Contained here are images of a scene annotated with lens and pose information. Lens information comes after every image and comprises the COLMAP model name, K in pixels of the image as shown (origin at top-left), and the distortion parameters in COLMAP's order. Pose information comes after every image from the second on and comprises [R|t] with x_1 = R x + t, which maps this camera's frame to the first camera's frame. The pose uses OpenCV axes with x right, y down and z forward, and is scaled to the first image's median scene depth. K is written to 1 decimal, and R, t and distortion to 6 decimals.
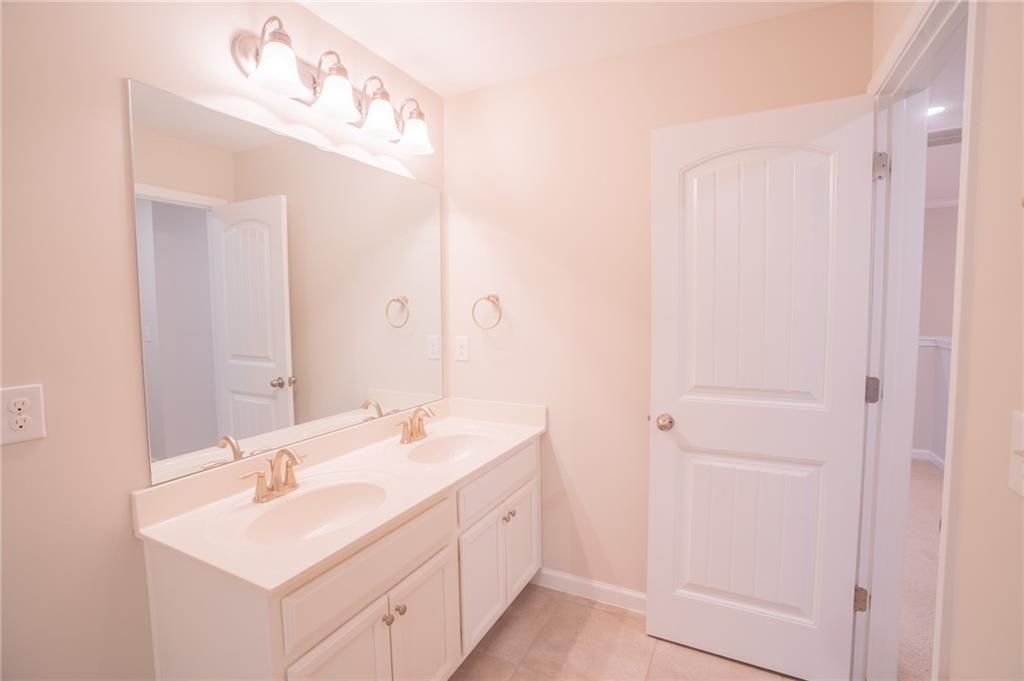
lens RADIAL K [[470.5, 0, 512.0], [0, 470.5, 340.5], [0, 0, 1]] dist [-0.044150, 0.022175]
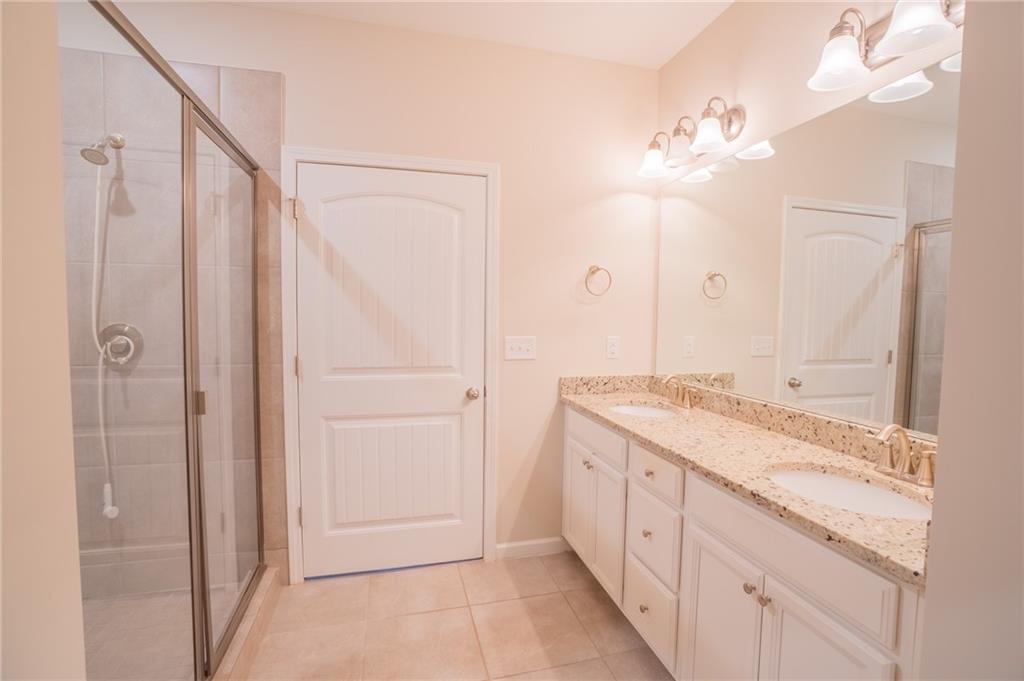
lens RADIAL K [[470.5, 0, 512.0], [0, 470.5, 340.5], [0, 0, 1]] dist [-0.044150, 0.022175]
pose [[0.750917, -0.034987, 0.659469, -1.026747], [0.024386, 0.999384, 0.025253, -0.030022], [-0.659946, -0.002881, 0.751307, 0.297126]]
